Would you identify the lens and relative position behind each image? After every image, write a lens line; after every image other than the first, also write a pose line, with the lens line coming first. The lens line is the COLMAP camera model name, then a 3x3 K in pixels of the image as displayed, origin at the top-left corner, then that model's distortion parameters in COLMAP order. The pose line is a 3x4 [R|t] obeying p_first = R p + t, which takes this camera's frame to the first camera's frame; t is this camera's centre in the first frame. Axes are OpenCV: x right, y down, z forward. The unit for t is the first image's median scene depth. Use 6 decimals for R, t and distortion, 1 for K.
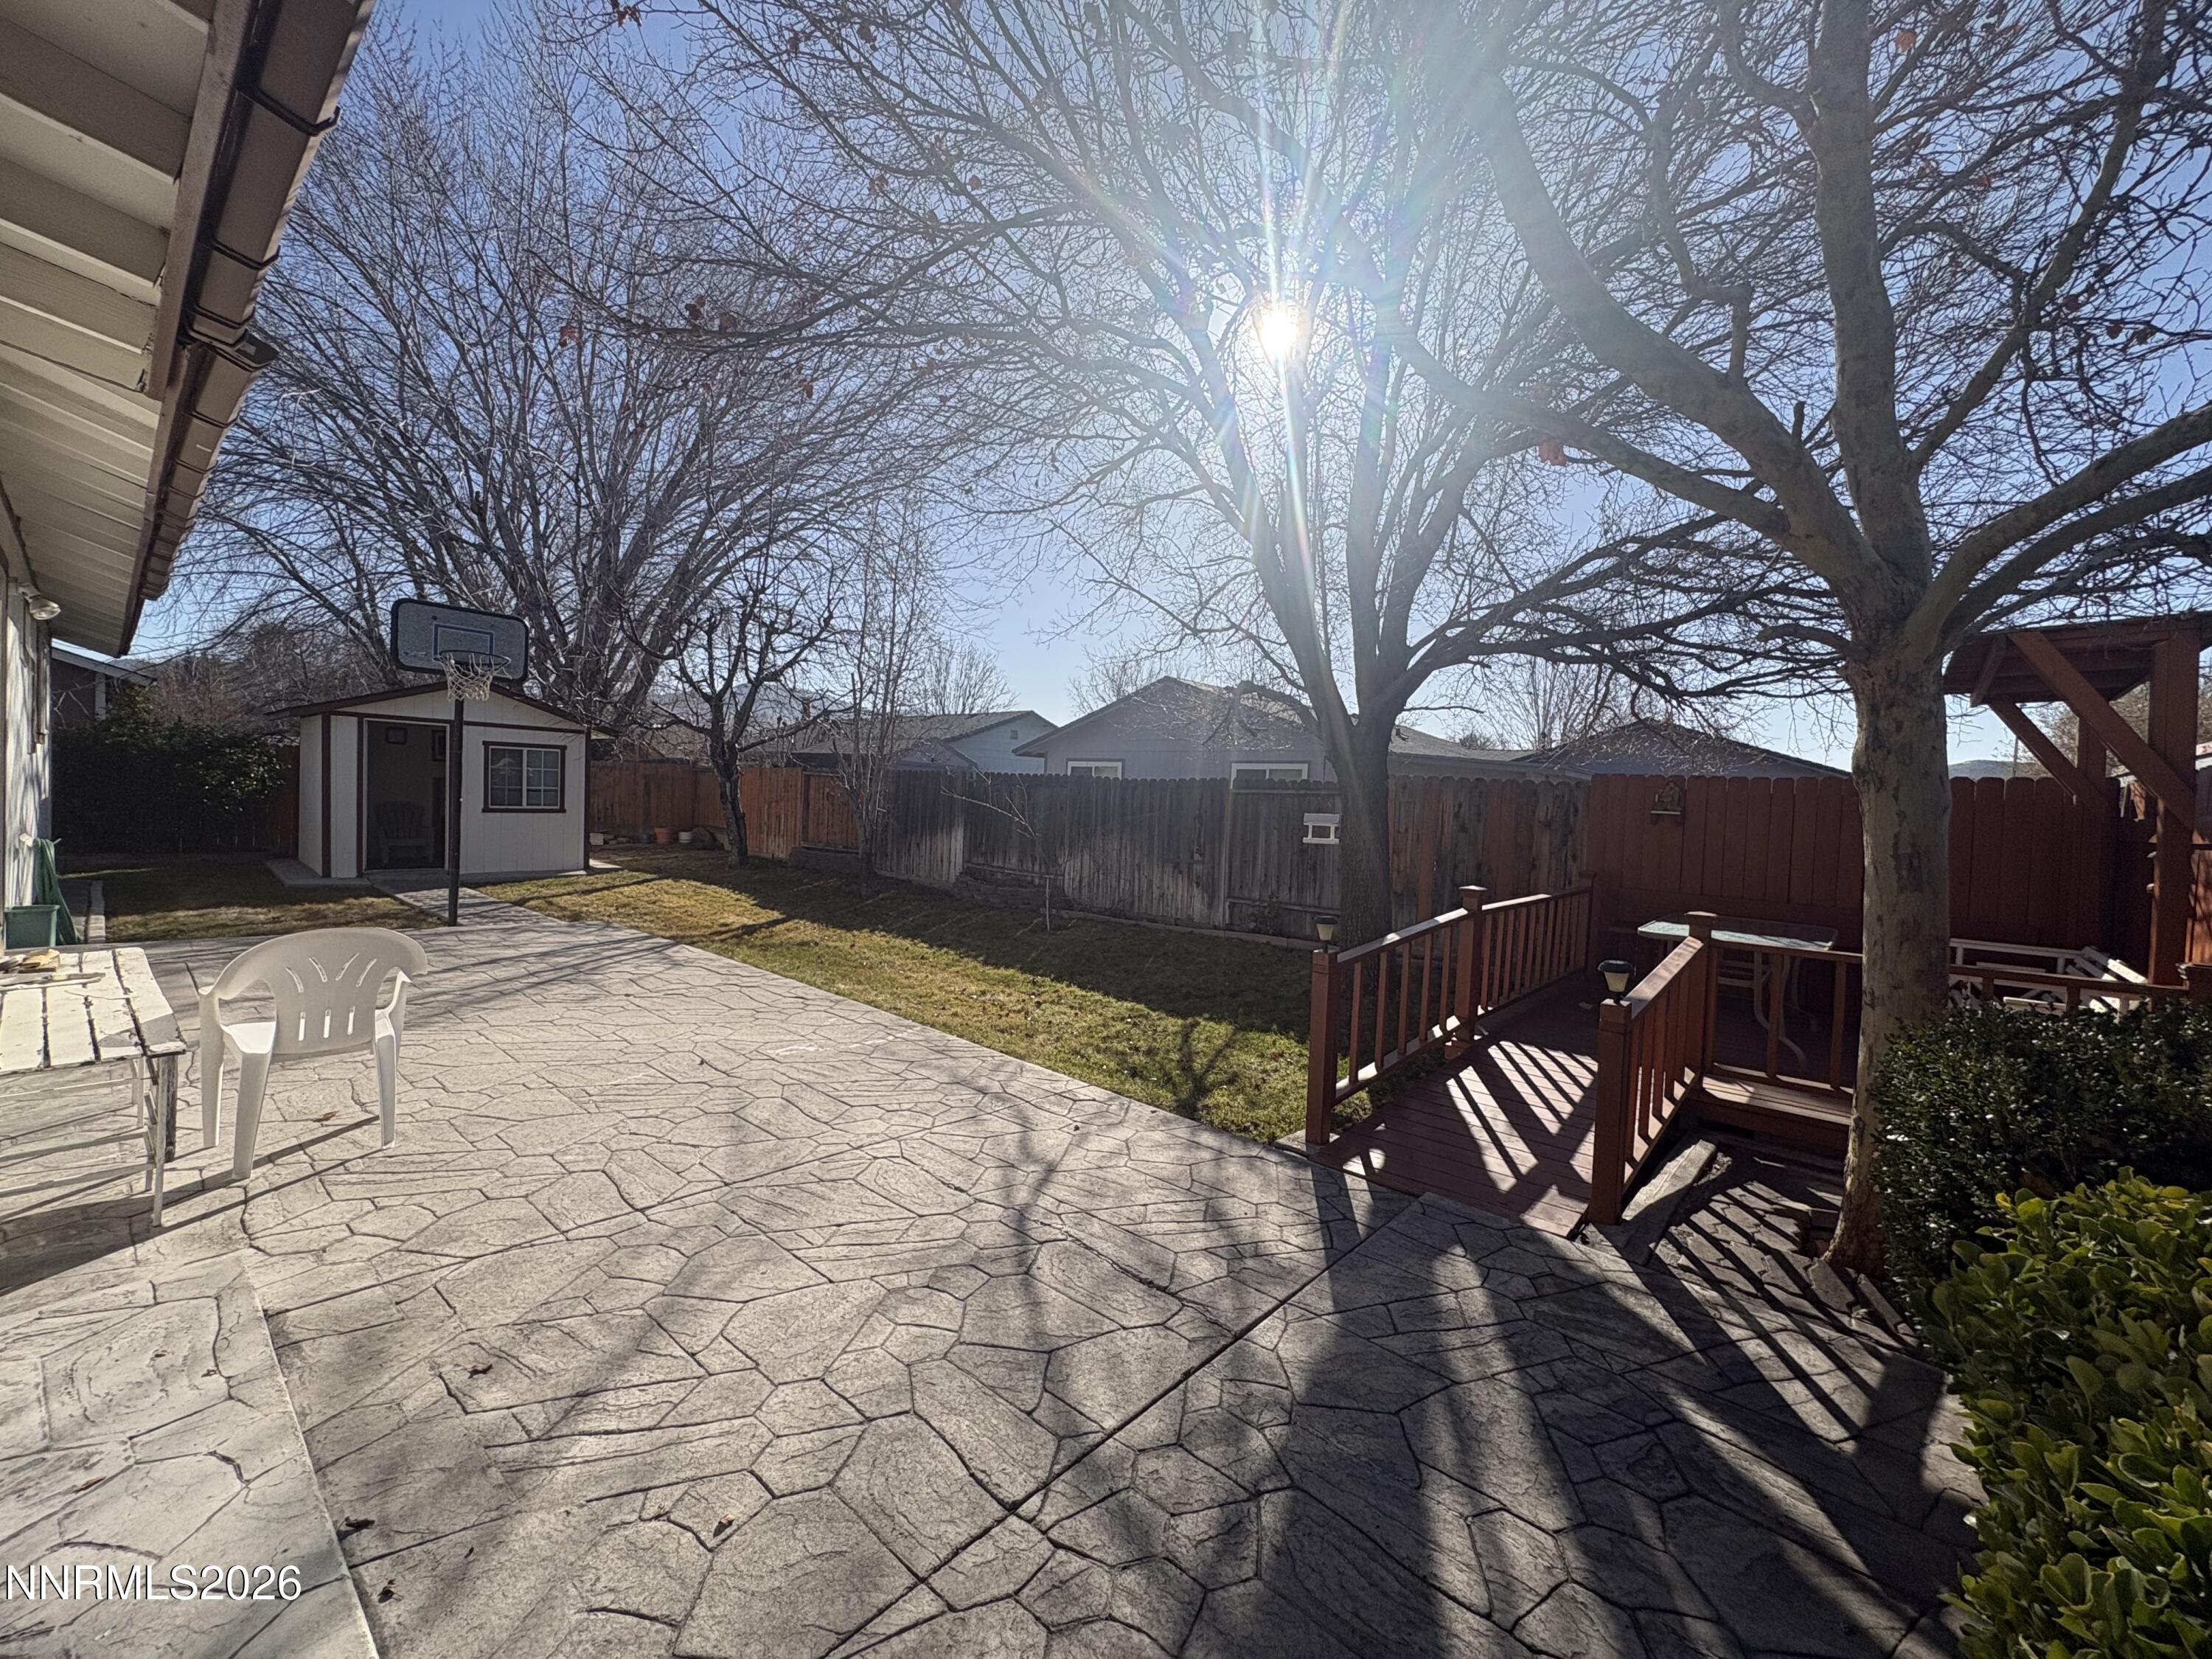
lens RADIAL K [[881.0, 0, 1106.0], [0, 881.0, 829.5], [0, 0, 1]] dist [-0.000854, 0.000417]
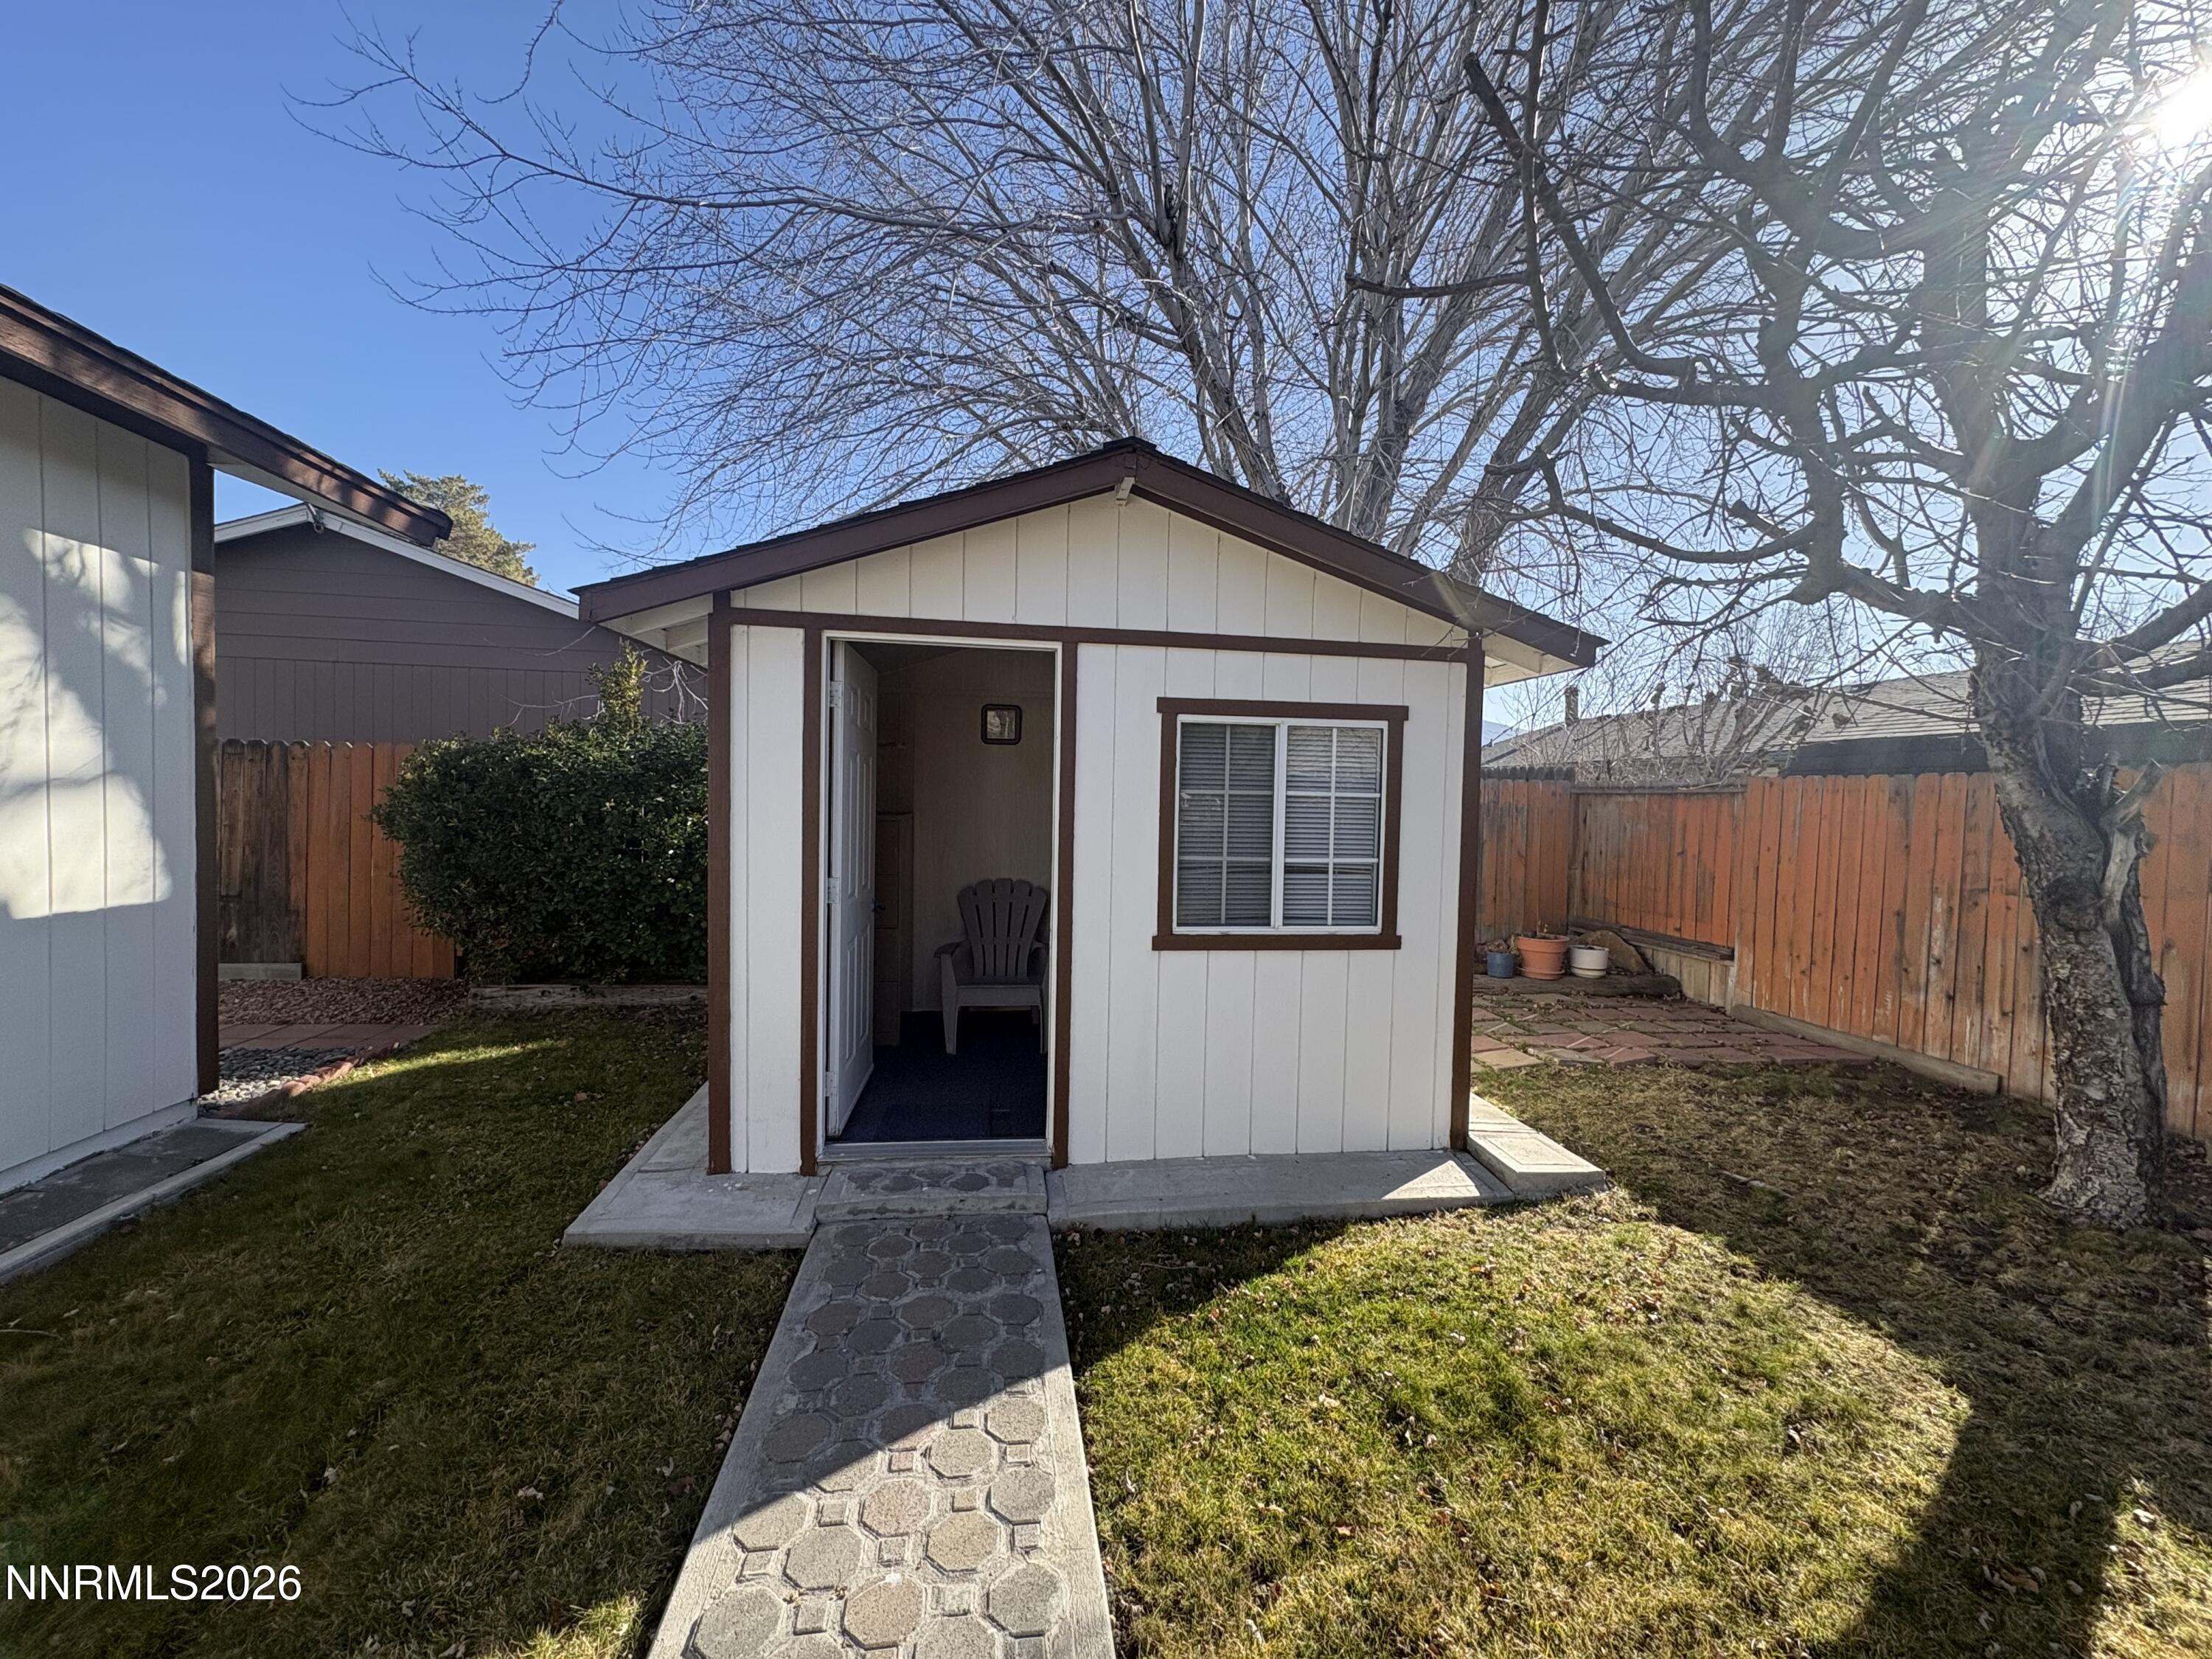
lens RADIAL K [[881.0, 0, 1106.0], [0, 881.0, 829.5], [0, 0, 1]] dist [-0.000854, 0.000417]
pose [[0.762008, -0.001937, -0.647565, -0.579552], [-0.017599, 0.999564, -0.023700, -0.055541], [0.647329, 0.029456, 0.761641, 0.835567]]
